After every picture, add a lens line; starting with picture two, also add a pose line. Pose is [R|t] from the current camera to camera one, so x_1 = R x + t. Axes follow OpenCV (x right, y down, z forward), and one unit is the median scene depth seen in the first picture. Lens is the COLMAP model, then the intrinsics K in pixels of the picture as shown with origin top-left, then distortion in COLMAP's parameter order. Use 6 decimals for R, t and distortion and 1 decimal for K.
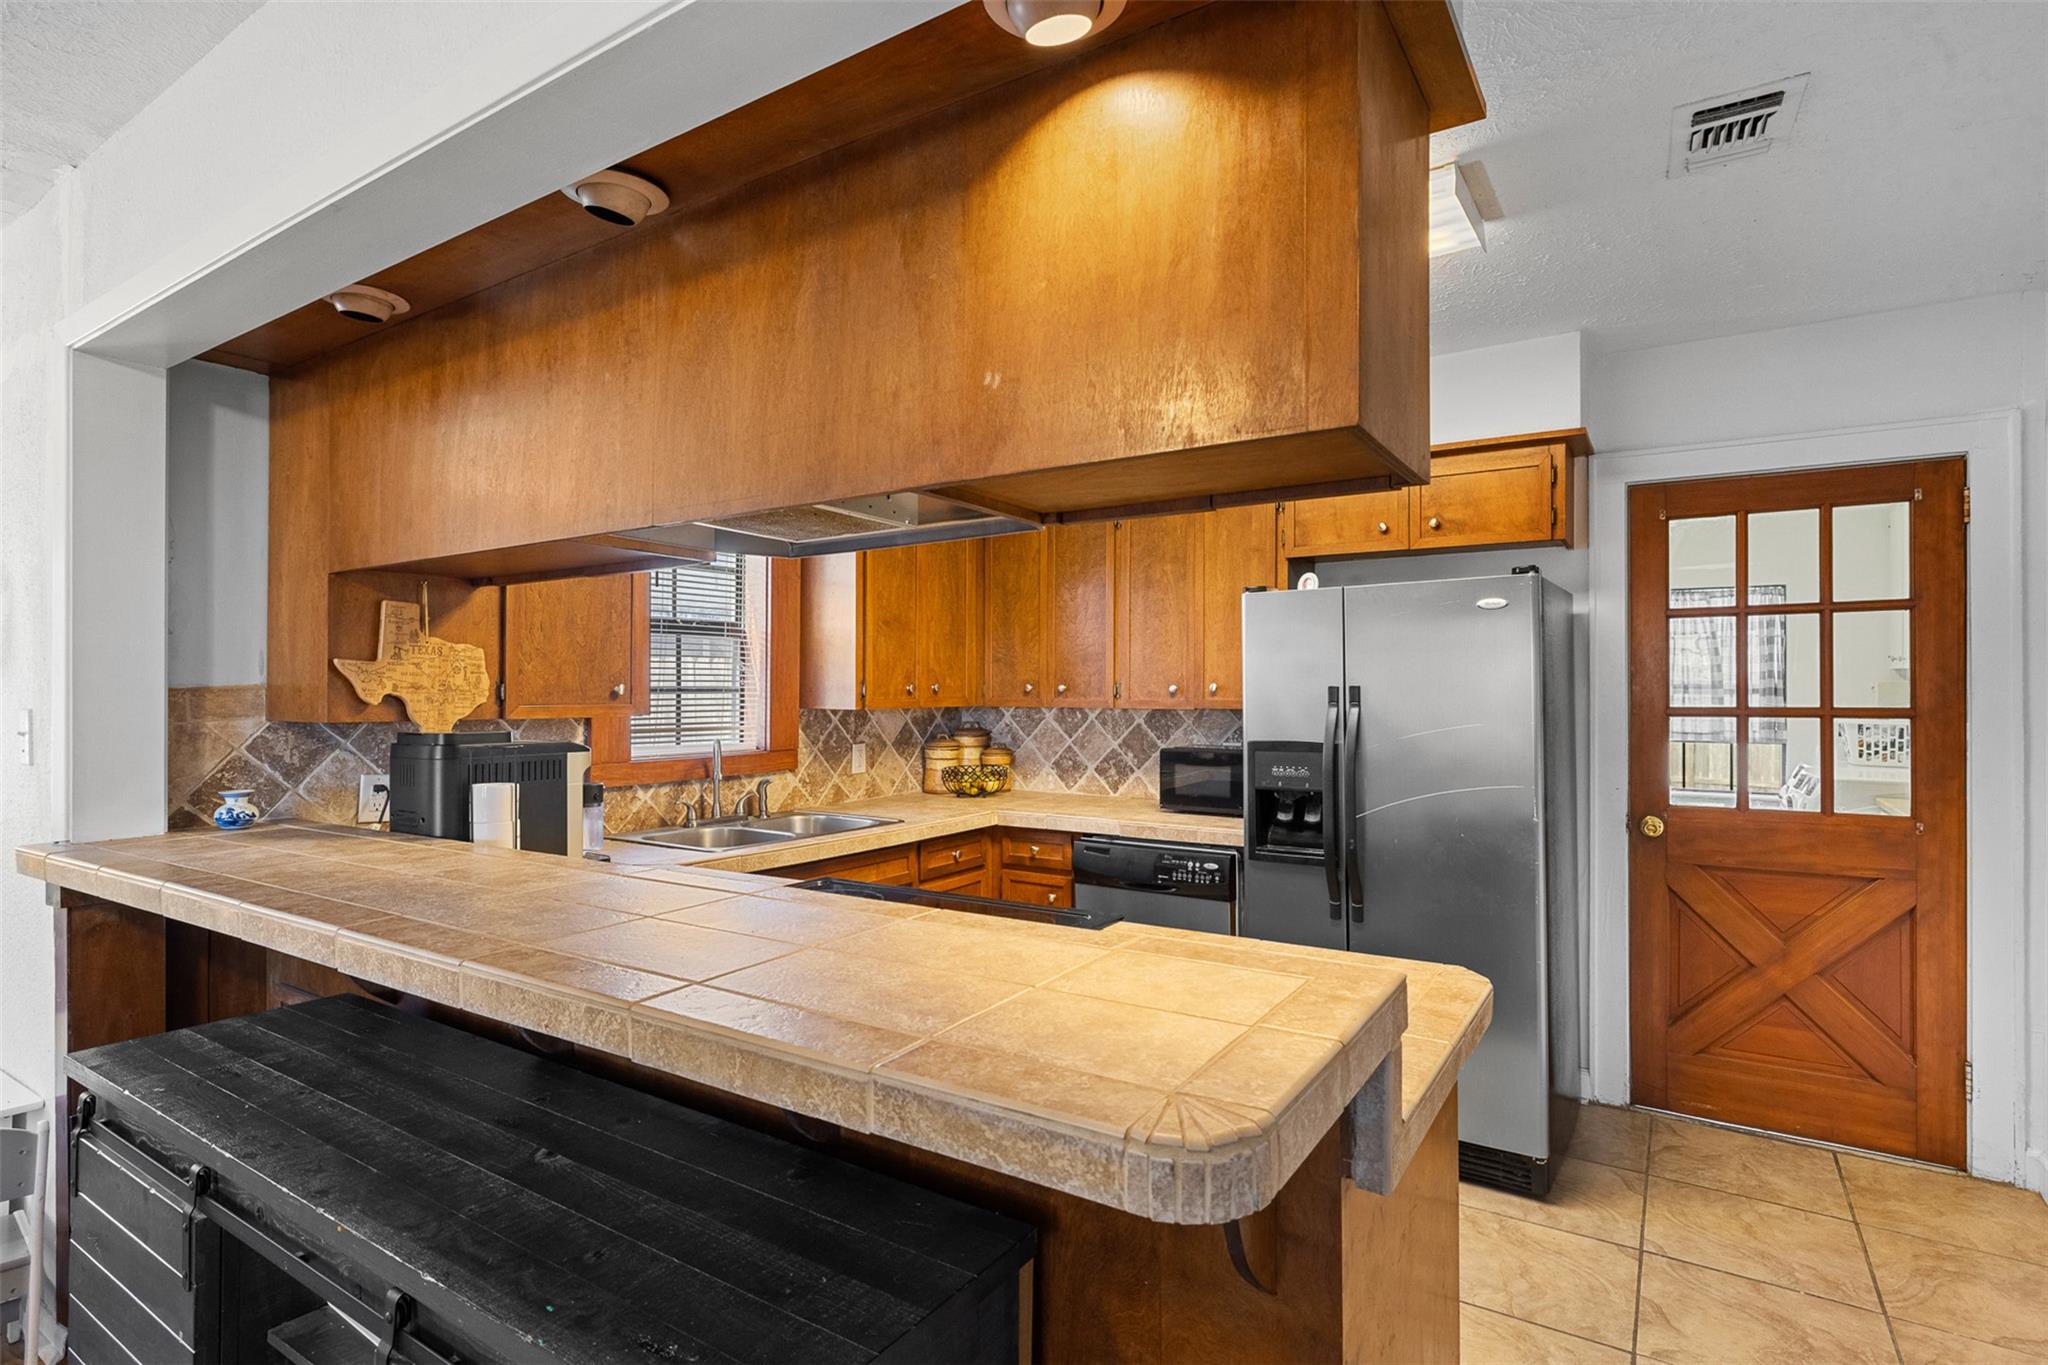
lens RADIAL K [[1024.4, 0, 1024.0], [0, 1024.4, 682.5], [0, 0, 1]] dist [-0.000278, -0.000039]
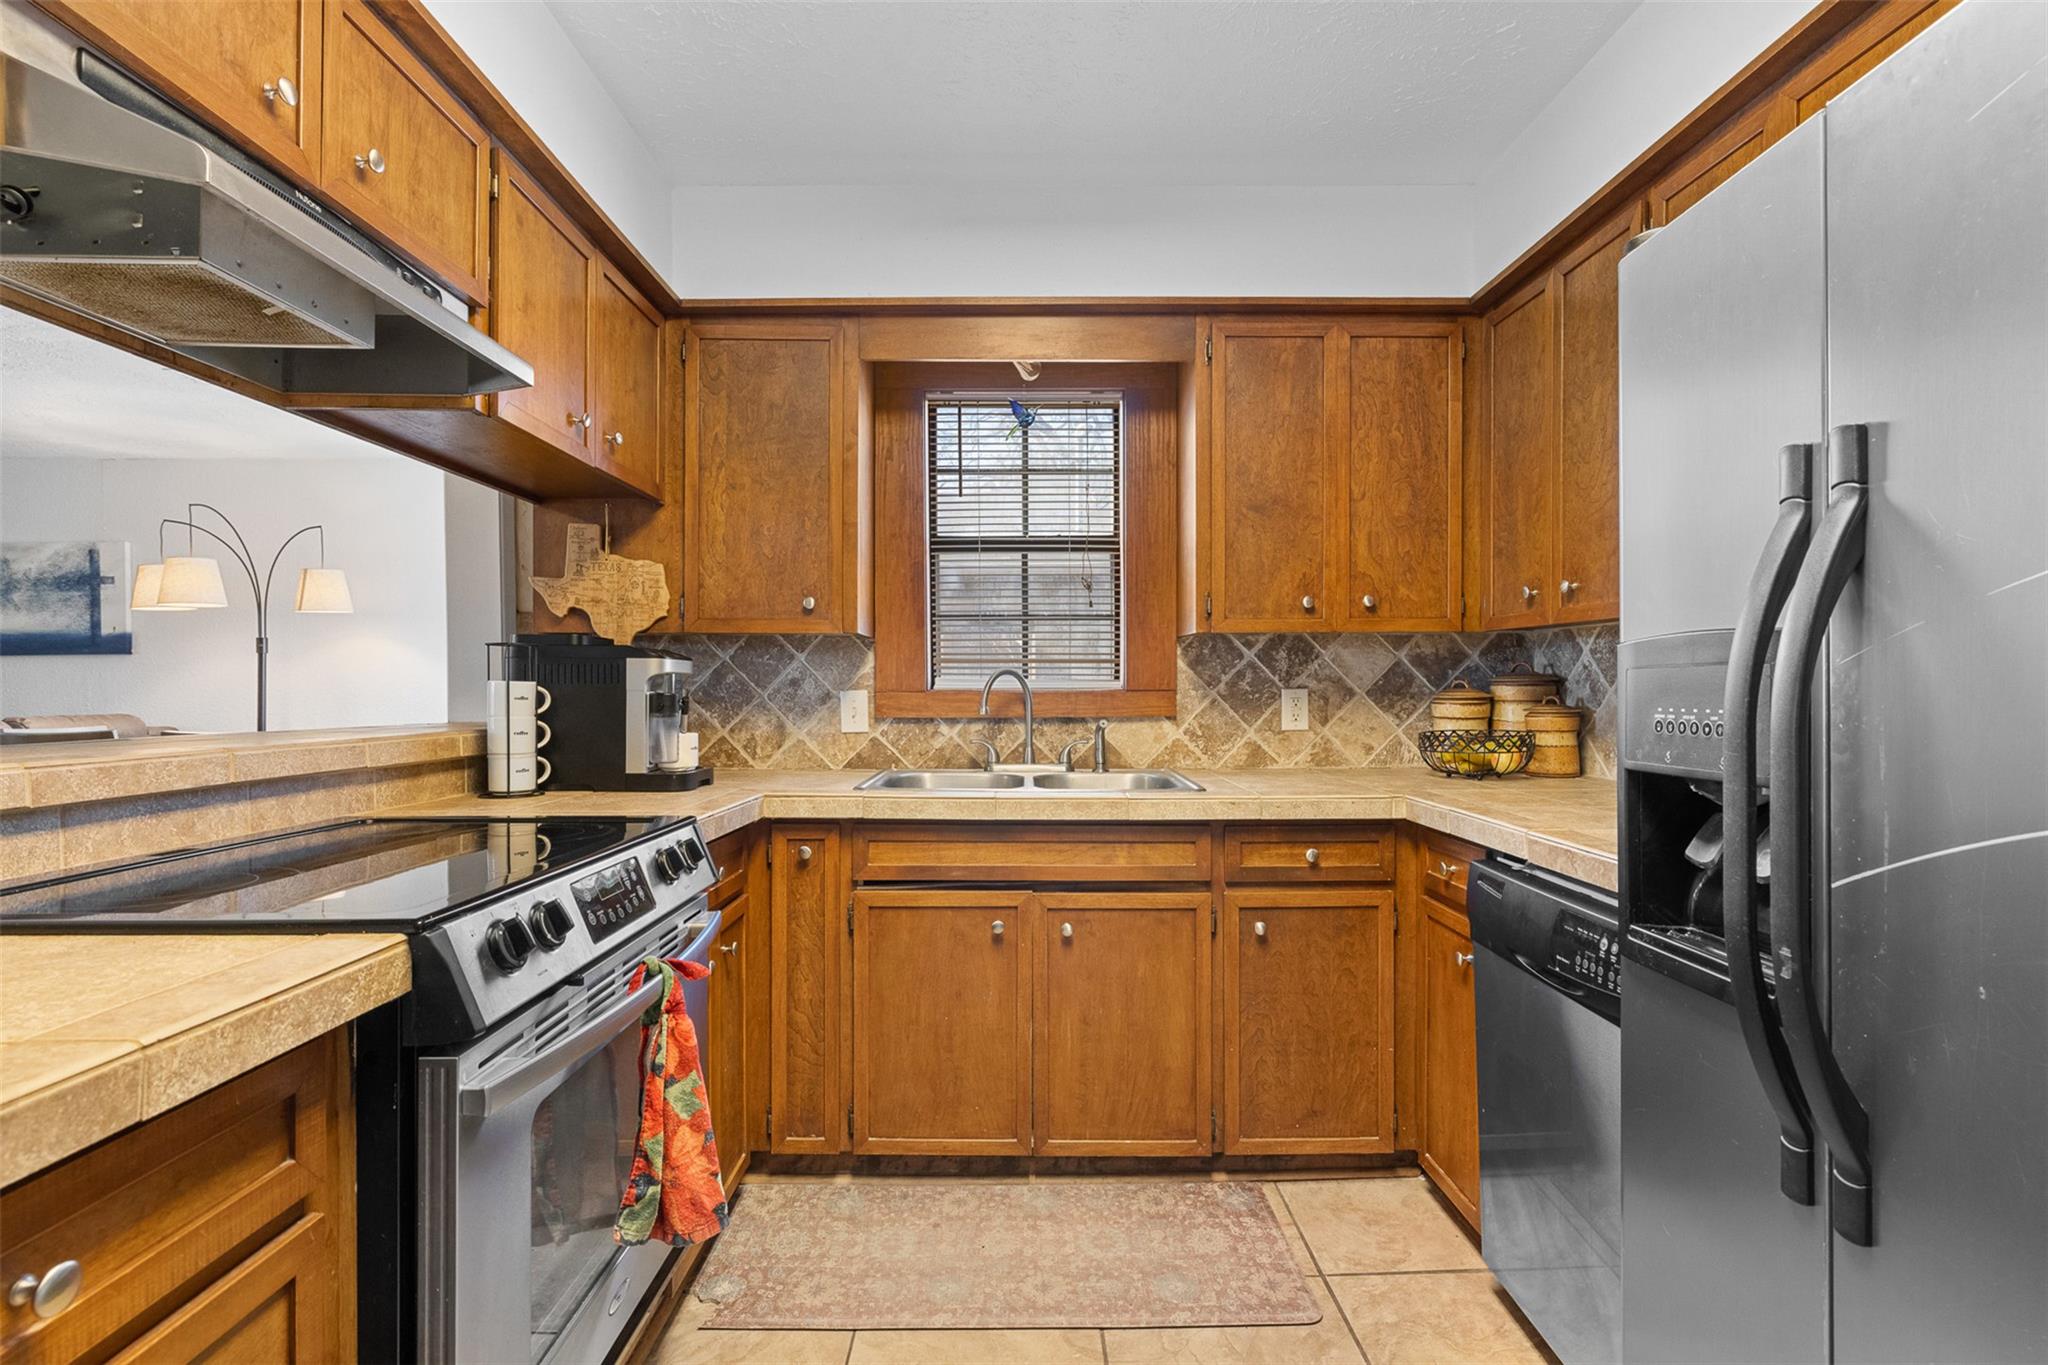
lens RADIAL K [[974.4, 0, 1024.0], [0, 974.4, 682.5], [0, 0, 1]] dist [-0.004422, -0.000278]
pose [[0.553609, -0.001769, -0.832775, 0.365085], [0.005195, 0.999986, 0.001329, 0.064611], [0.832760, -0.005062, 0.553611, 0.562973]]
